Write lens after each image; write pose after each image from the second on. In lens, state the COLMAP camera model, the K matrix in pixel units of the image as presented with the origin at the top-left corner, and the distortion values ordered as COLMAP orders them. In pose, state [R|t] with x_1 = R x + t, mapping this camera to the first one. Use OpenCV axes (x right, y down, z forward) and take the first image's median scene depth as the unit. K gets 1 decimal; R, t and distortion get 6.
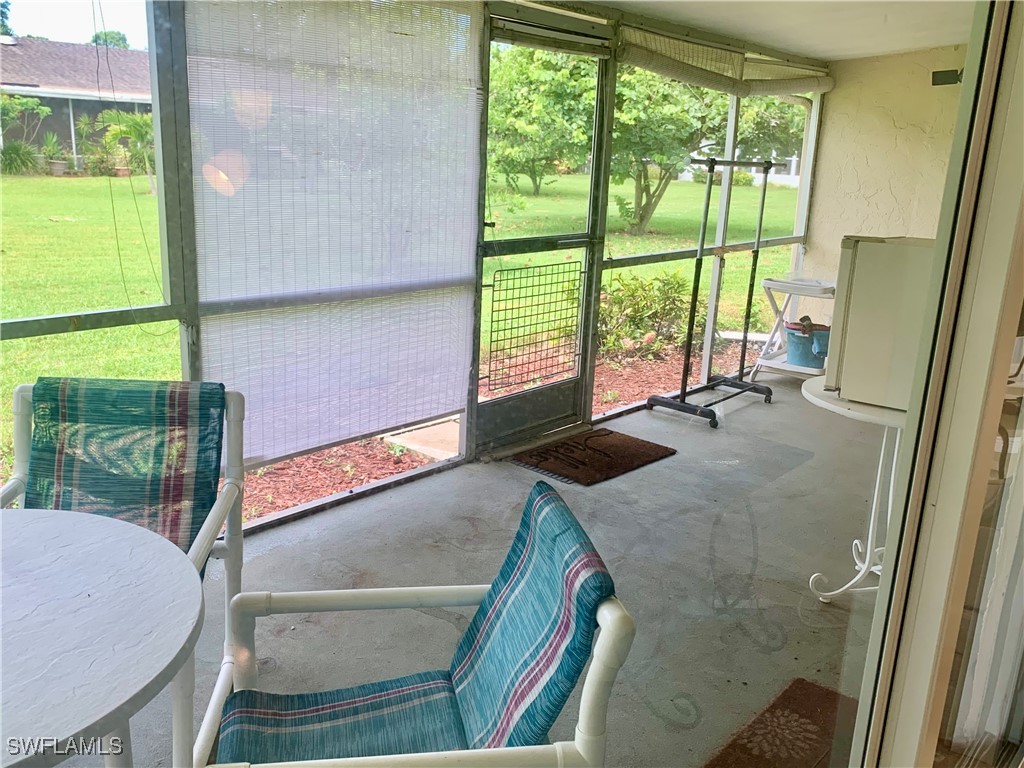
lens RADIAL K [[911.3, 0, 513.5], [0, 911.3, 385.2], [0, 0, 1]] dist [0.059395, -0.065043]
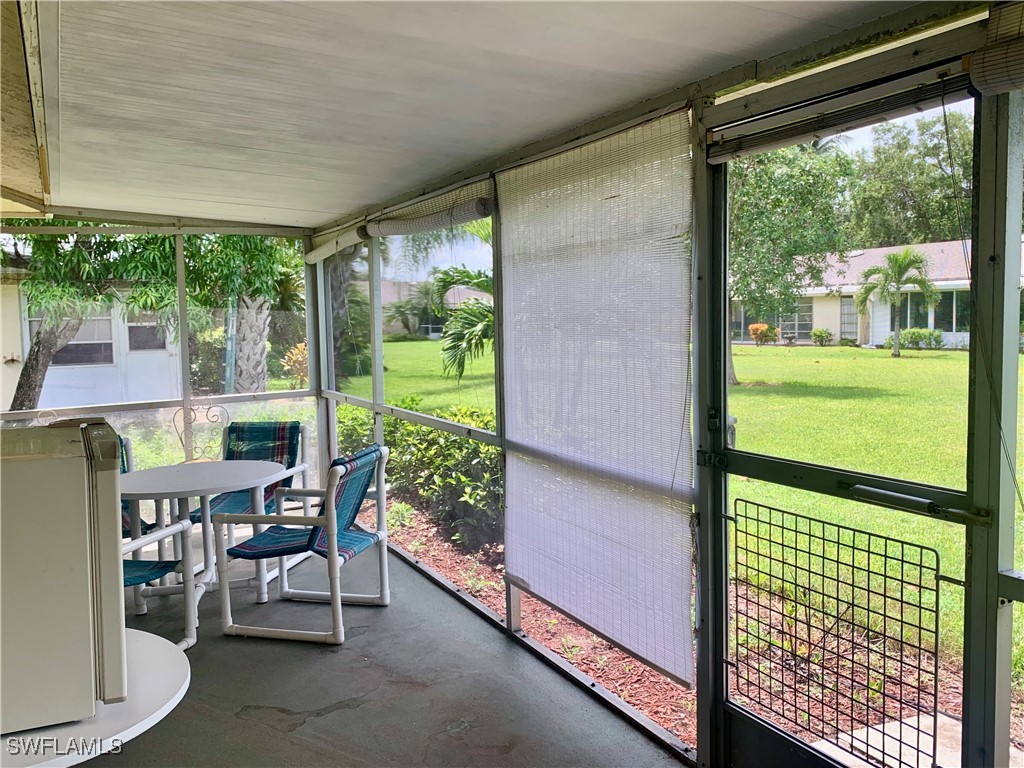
lens RADIAL K [[890.3, 0, 512.9], [0, 890.3, 401.1], [0, 0, 1]] dist [0.044151, -0.043338]
pose [[-0.358844, 0.041536, -0.932473, 0.592762], [-0.243050, 0.960388, 0.136312, -0.228102], [0.901198, 0.275553, -0.334535, 0.998190]]
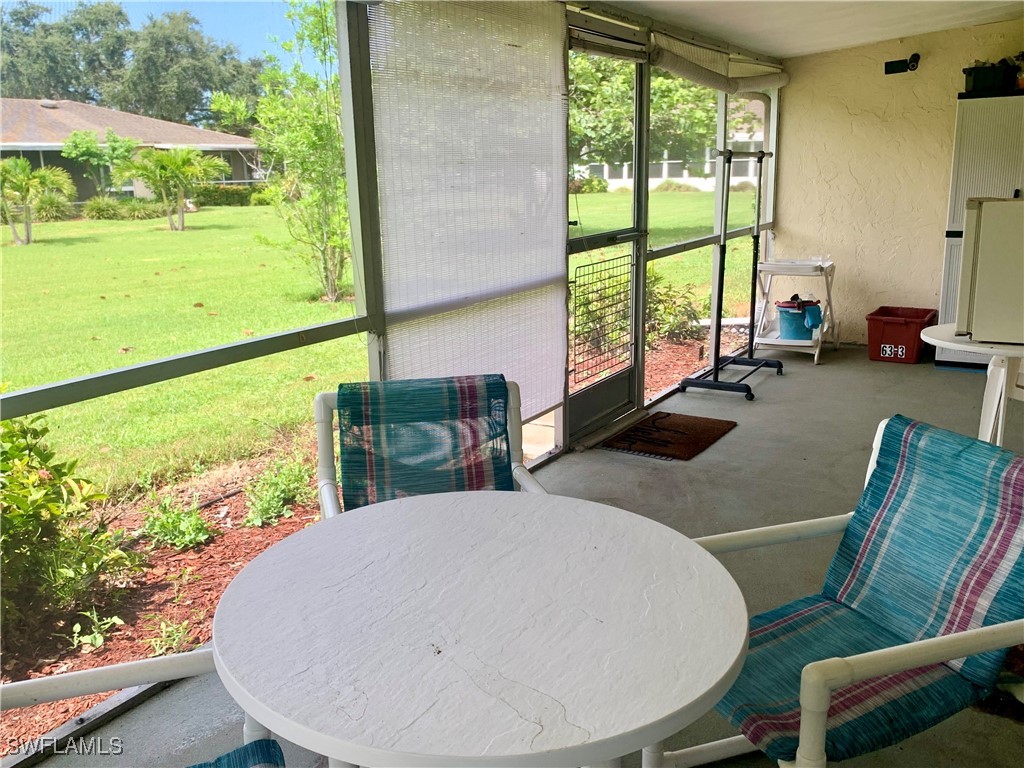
lens RADIAL K [[911.0, 0, 512.0], [0, 911.0, 384.0], [0, 0, 1]] dist [0.055122, -0.125521]
pose [[0.985249, -0.105755, 0.134539, -0.237166], [0.108536, 0.994001, -0.013490, 0.013398], [-0.132305, 0.027893, 0.990816, -0.025299]]
